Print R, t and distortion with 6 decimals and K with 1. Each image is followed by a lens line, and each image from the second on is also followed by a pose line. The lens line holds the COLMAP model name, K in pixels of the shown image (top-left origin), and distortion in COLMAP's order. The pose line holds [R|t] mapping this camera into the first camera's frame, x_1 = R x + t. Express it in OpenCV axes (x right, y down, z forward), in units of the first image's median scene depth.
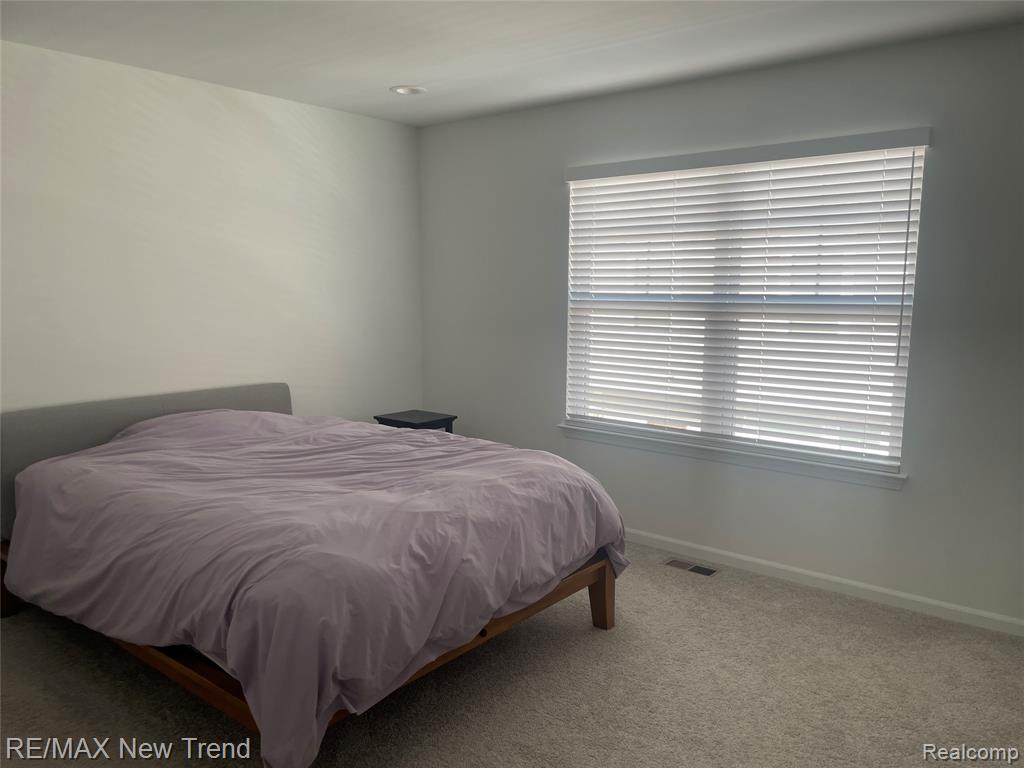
lens RADIAL K [[772.0, 0, 515.3], [0, 772.0, 395.6], [0, 0, 1]] dist [0.097383, -0.121056]
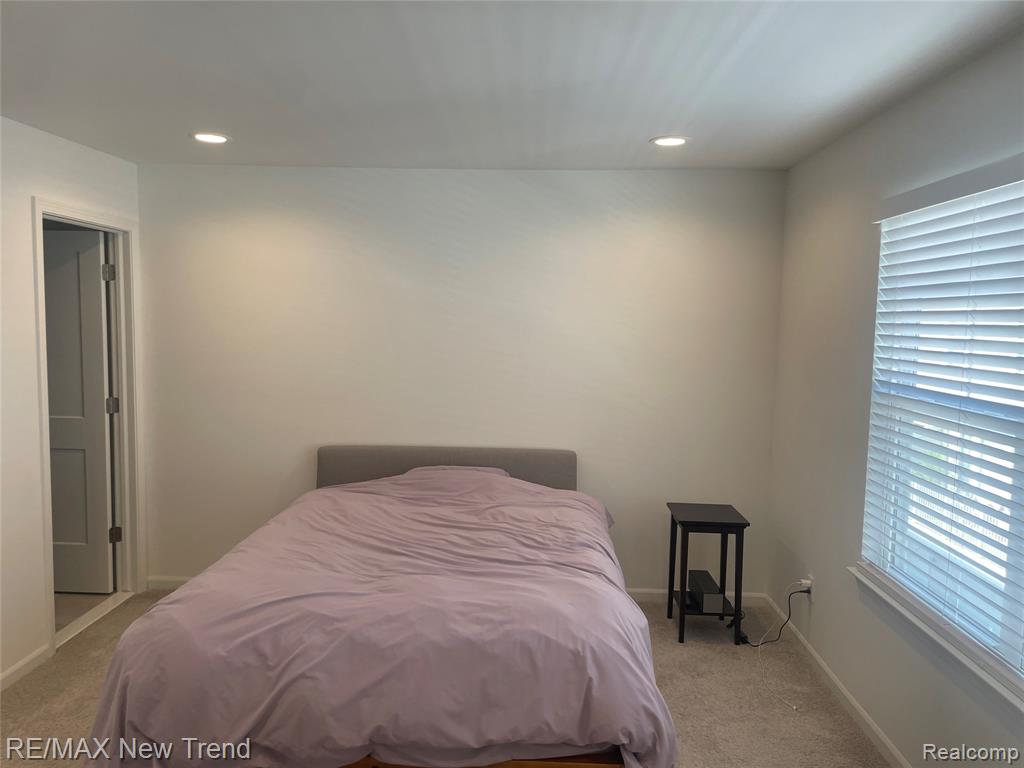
lens RADIAL K [[772.0, 0, 515.3], [0, 772.0, 395.6], [0, 0, 1]] dist [0.097383, -0.121056]
pose [[0.609772, 0.088347, -0.787638, 0.543792], [-0.134153, 0.990934, 0.007291, -0.106137], [0.781141, 0.101218, 0.616096, 0.423064]]
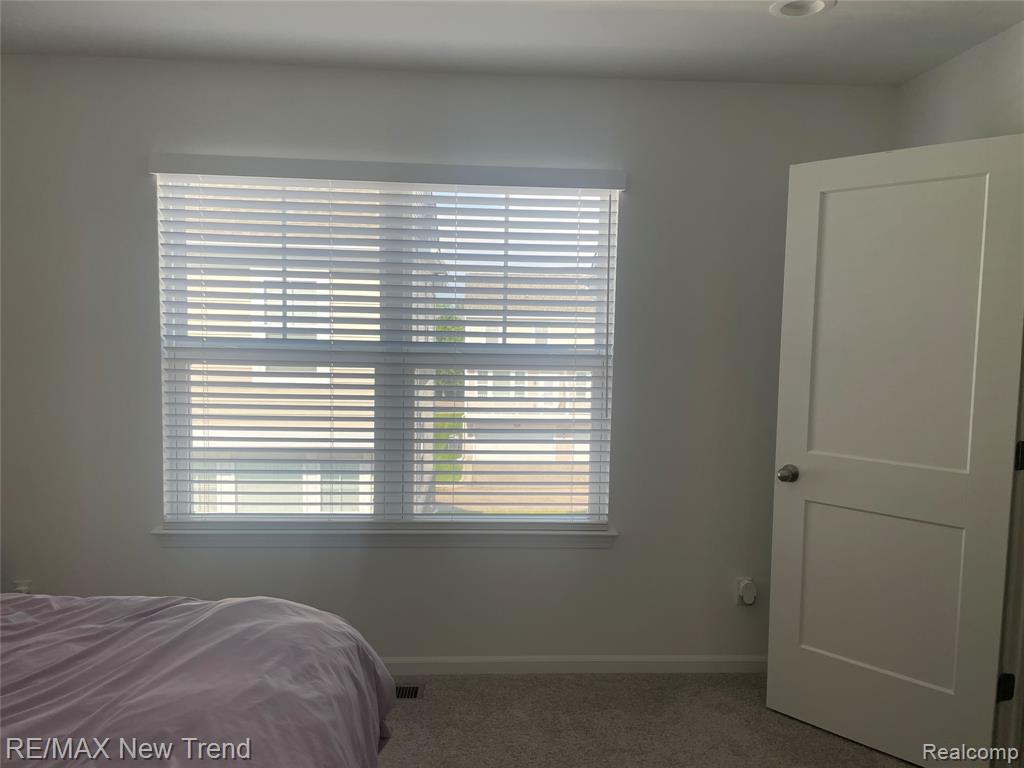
lens RADIAL K [[772.0, 0, 515.3], [0, 772.0, 395.6], [0, 0, 1]] dist [0.097383, -0.121056]
pose [[0.739483, -0.053699, 0.671030, -0.212426], [0.080710, 0.996695, -0.009183, -0.063514], [-0.668319, 0.060950, 0.741374, 0.369321]]
